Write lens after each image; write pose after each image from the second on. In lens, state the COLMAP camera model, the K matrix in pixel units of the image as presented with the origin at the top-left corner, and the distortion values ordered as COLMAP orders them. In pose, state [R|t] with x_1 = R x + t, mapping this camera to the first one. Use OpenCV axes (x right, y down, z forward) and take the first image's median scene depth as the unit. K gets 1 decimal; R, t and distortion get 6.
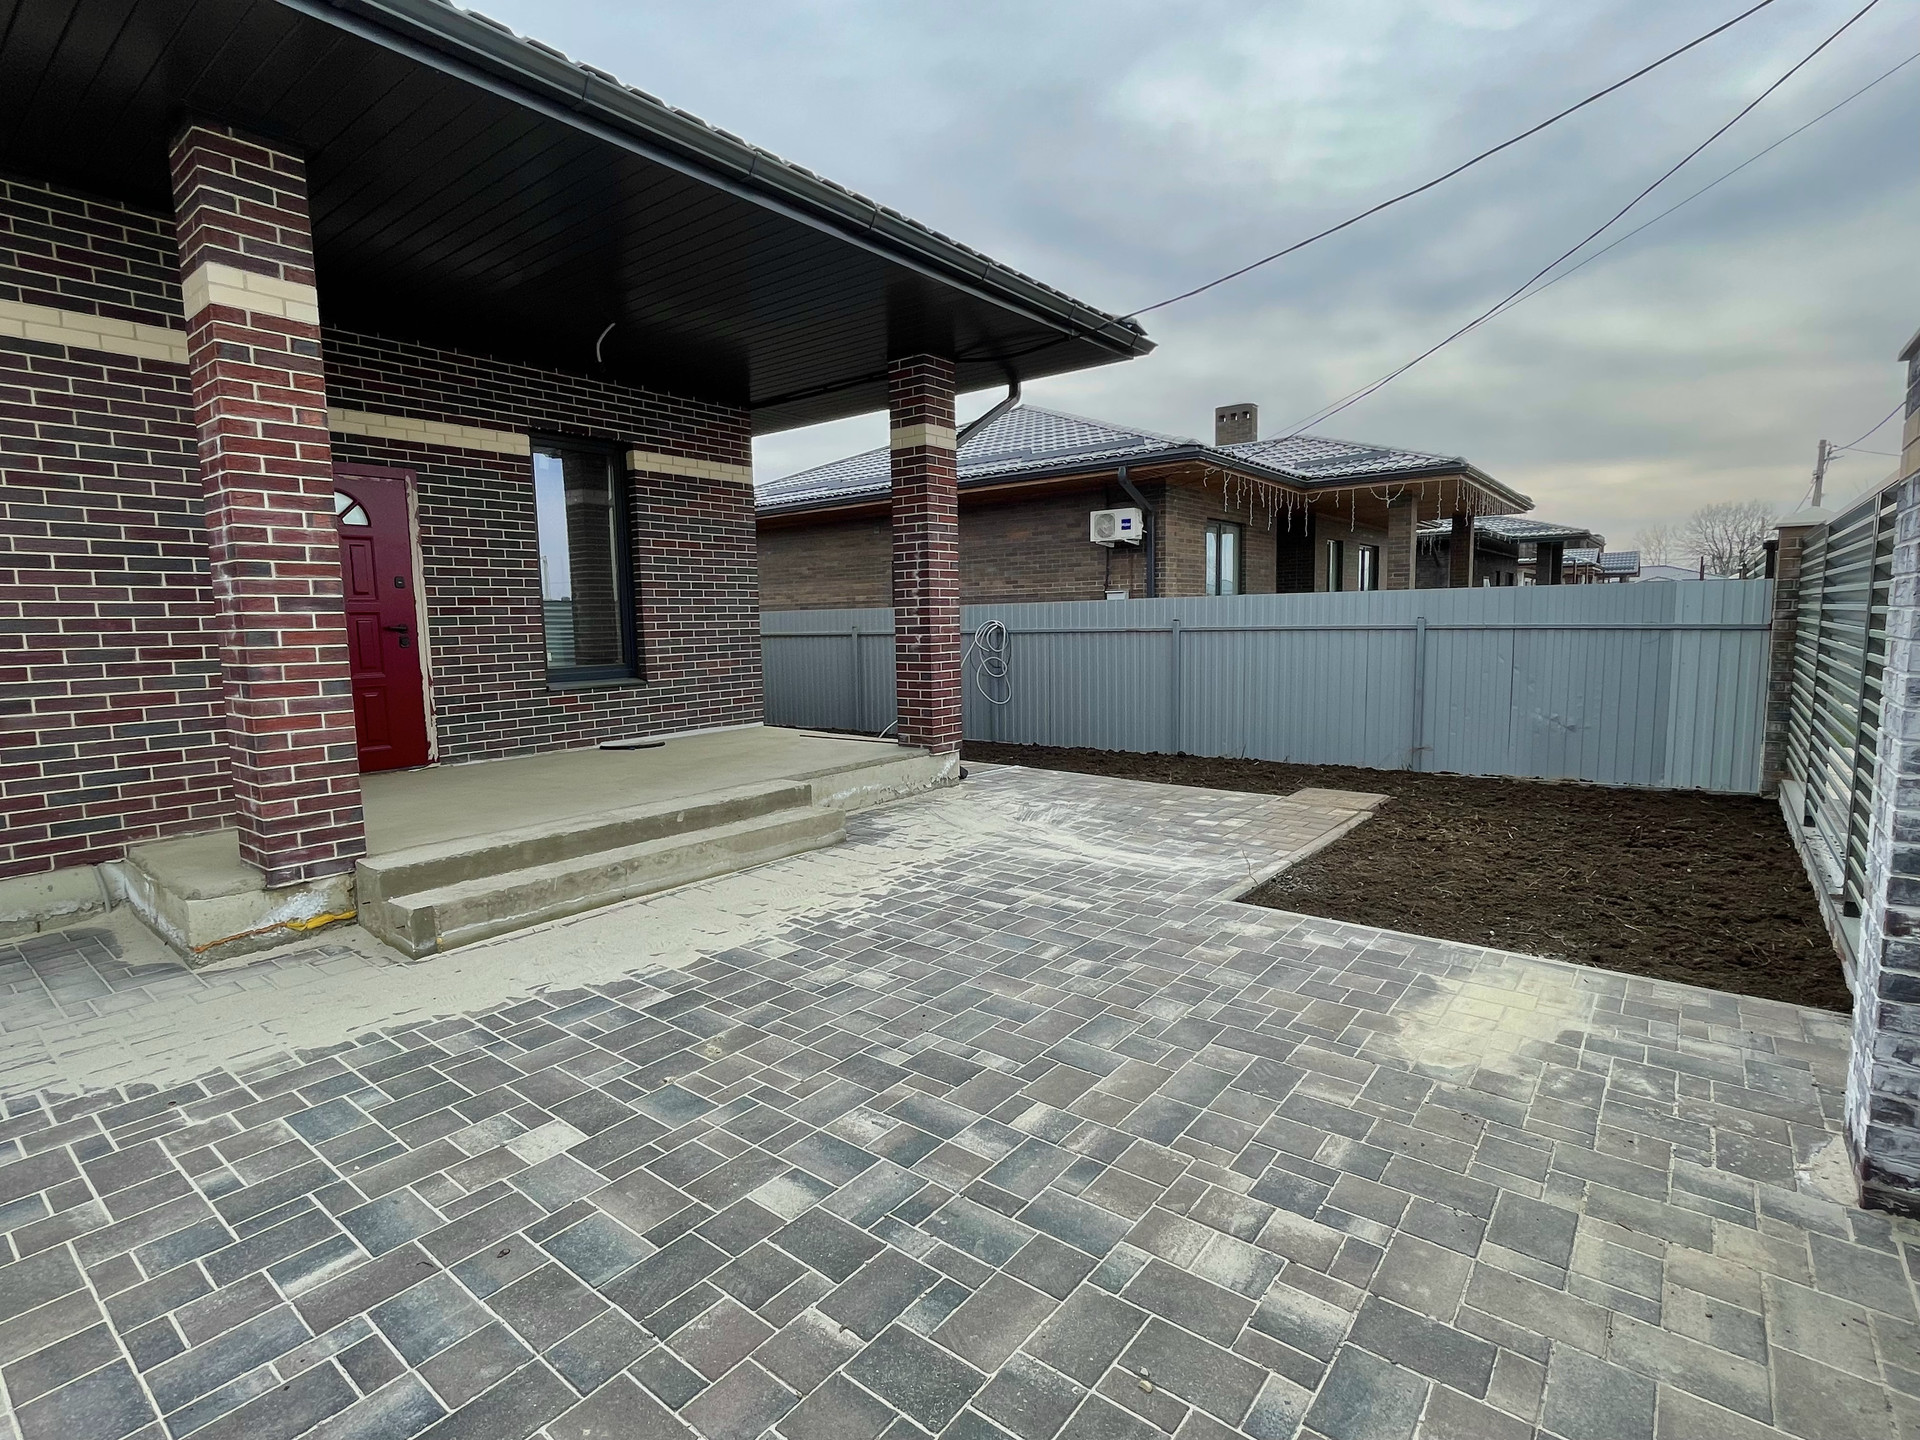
lens RADIAL K [[934.6, 0, 960.0], [0, 934.6, 720.0], [0, 0, 1]] dist [-0.000317, -0.000325]
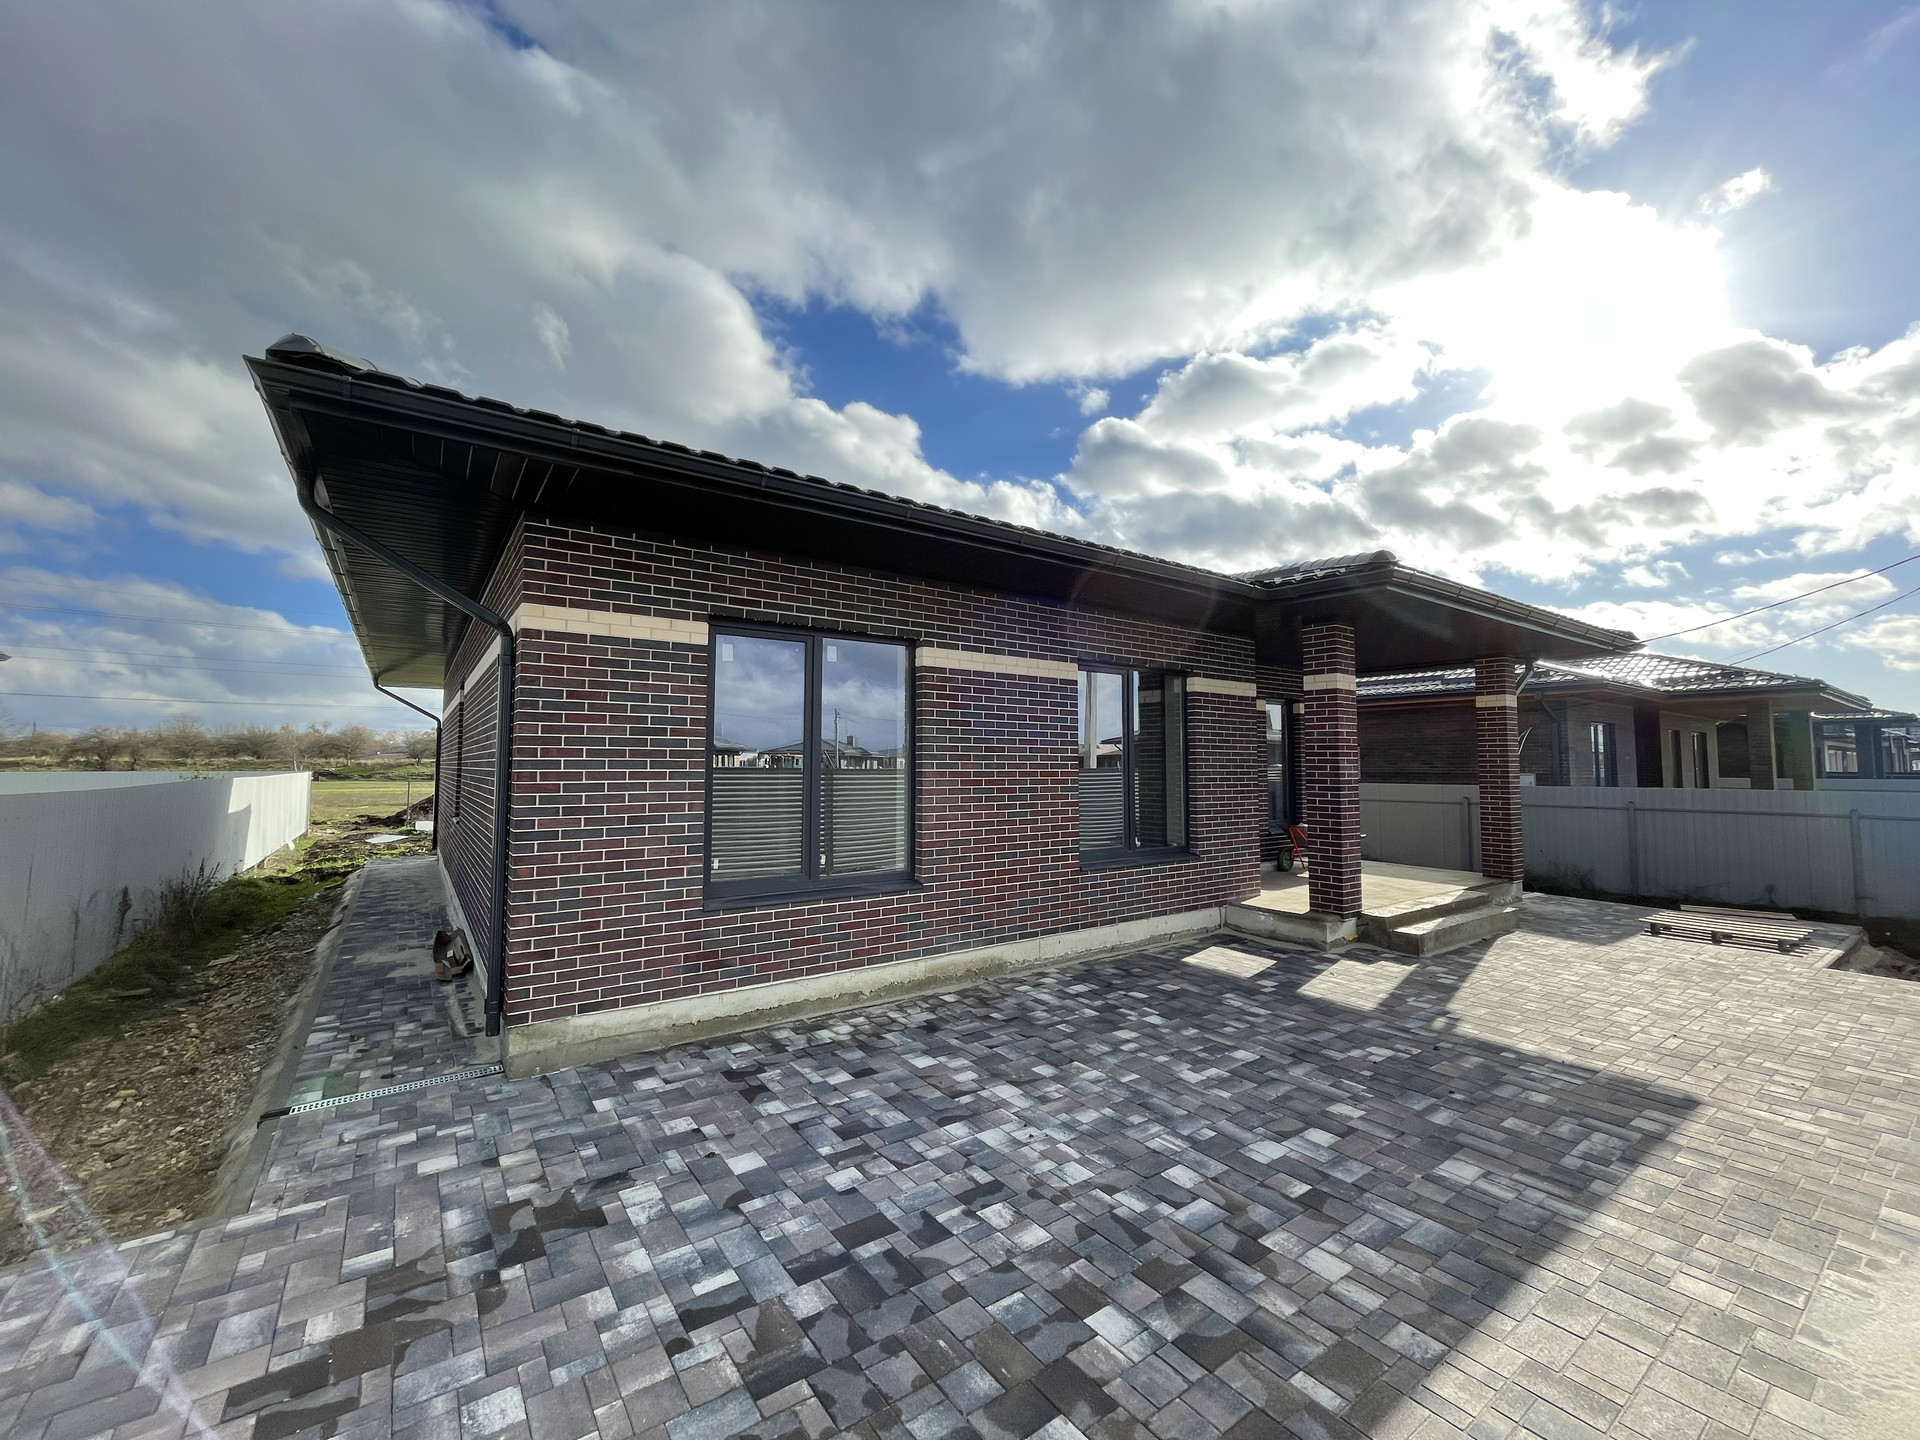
lens RADIAL K [[775.5, 0, 962.0], [0, 775.5, 715.3], [0, 0, 1]] dist [-0.002997, -0.000092]
pose [[0.960772, 0.005558, -0.277282, -0.870221], [-0.052223, 0.985540, -0.161194, 0.024114], [0.272377, 0.169351, 0.947170, -0.956564]]
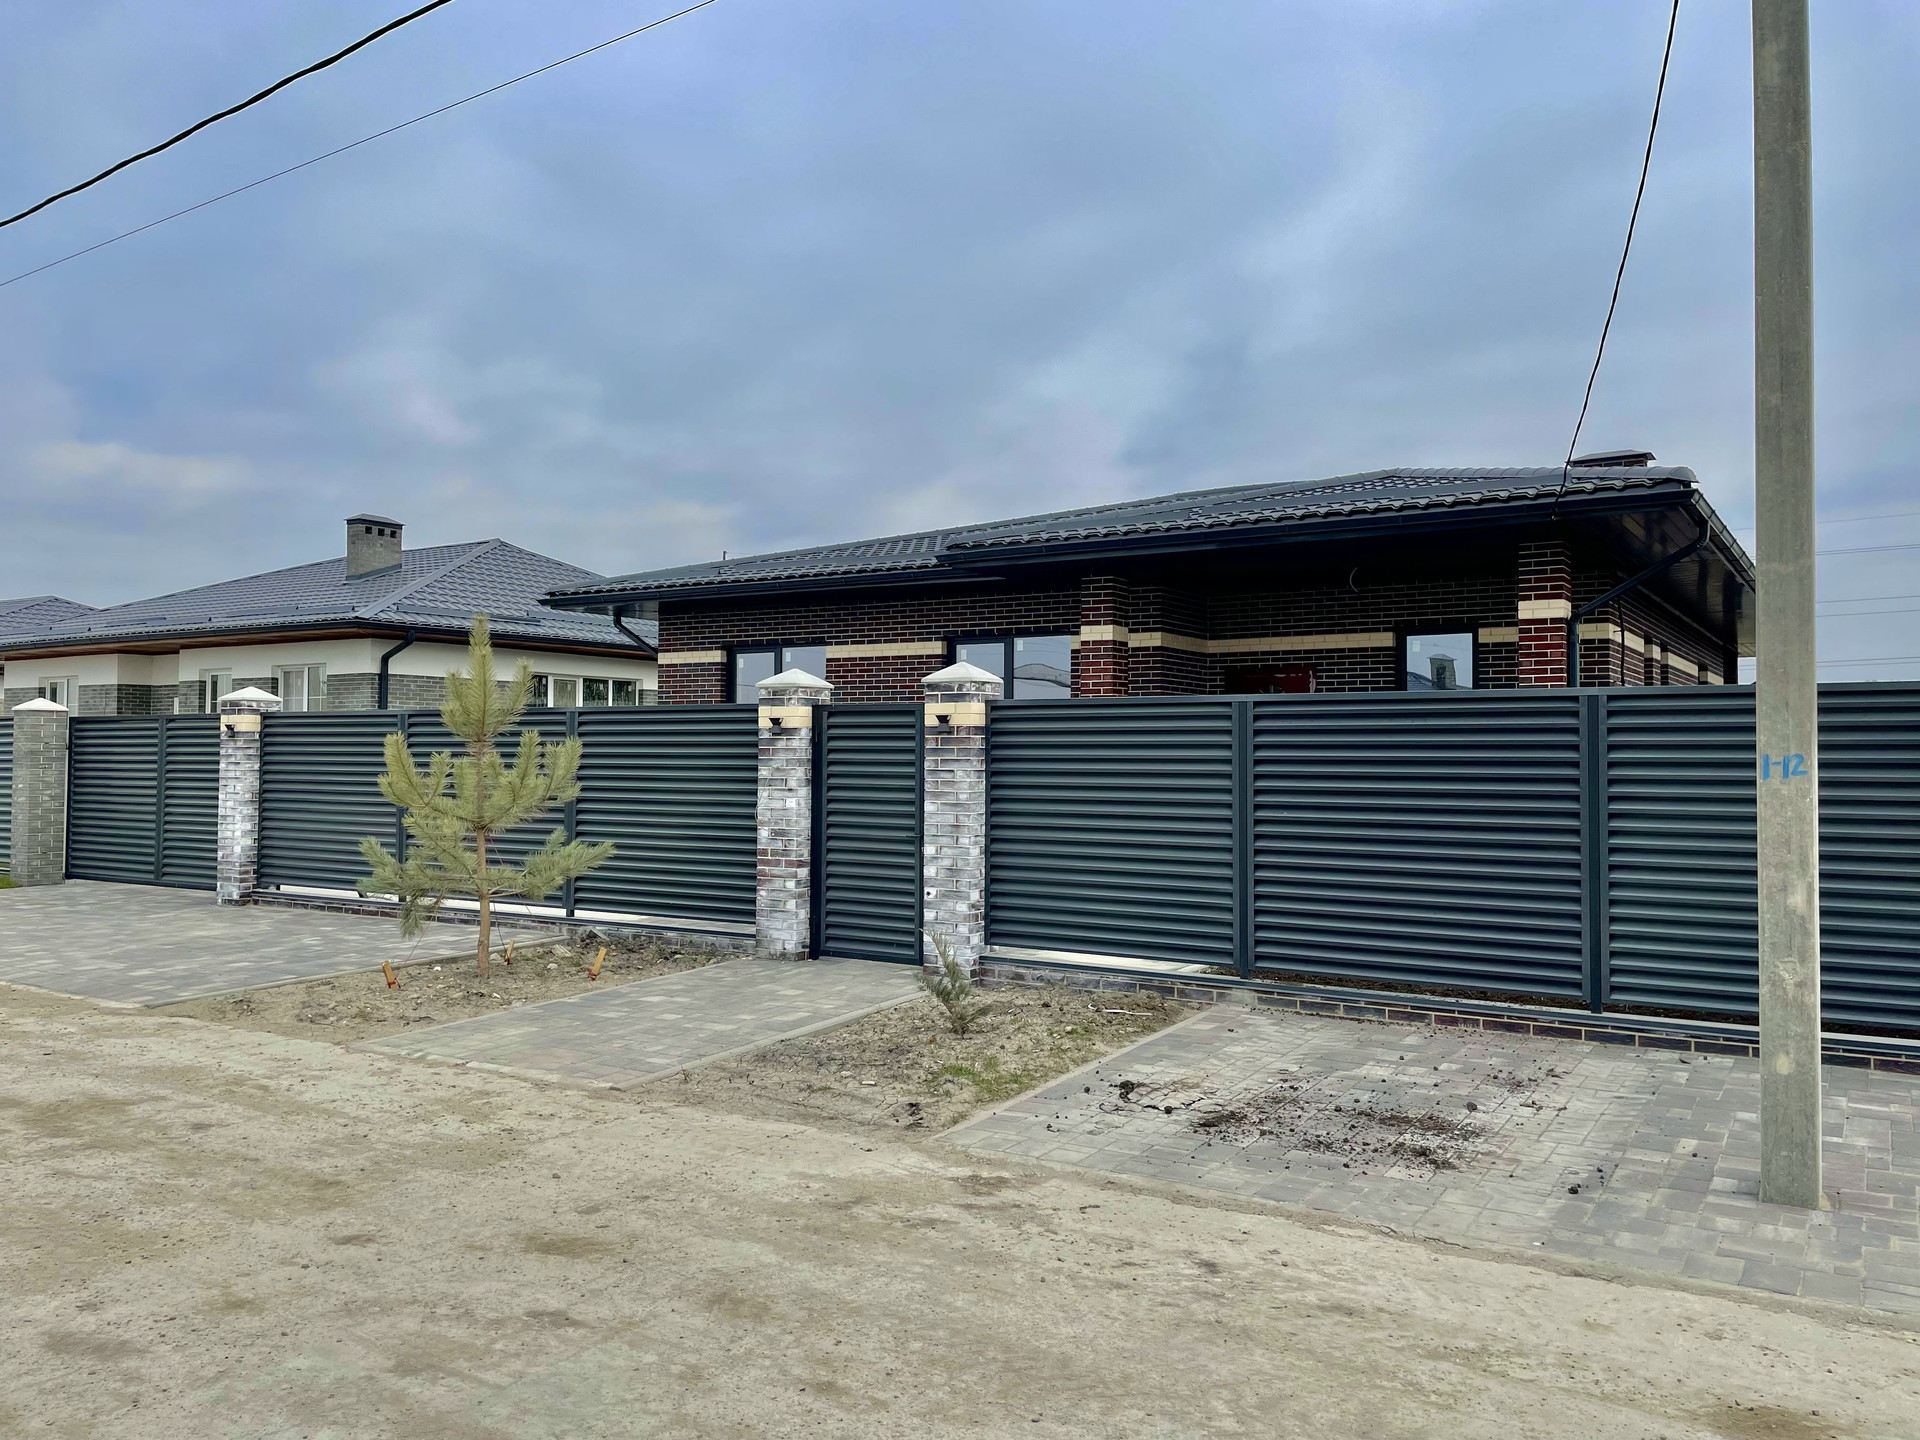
lens RADIAL K [[1440.8, 0, 958.7], [0, 1440.8, 724.3], [0, 0, 1]] dist [0.102611, -0.136444]
pose [[0.099756, -0.001221, -0.995011, 2.362343], [-0.115353, 0.993242, -0.012784, -0.081639], [0.988303, 0.116053, 0.098941, 0.192426]]
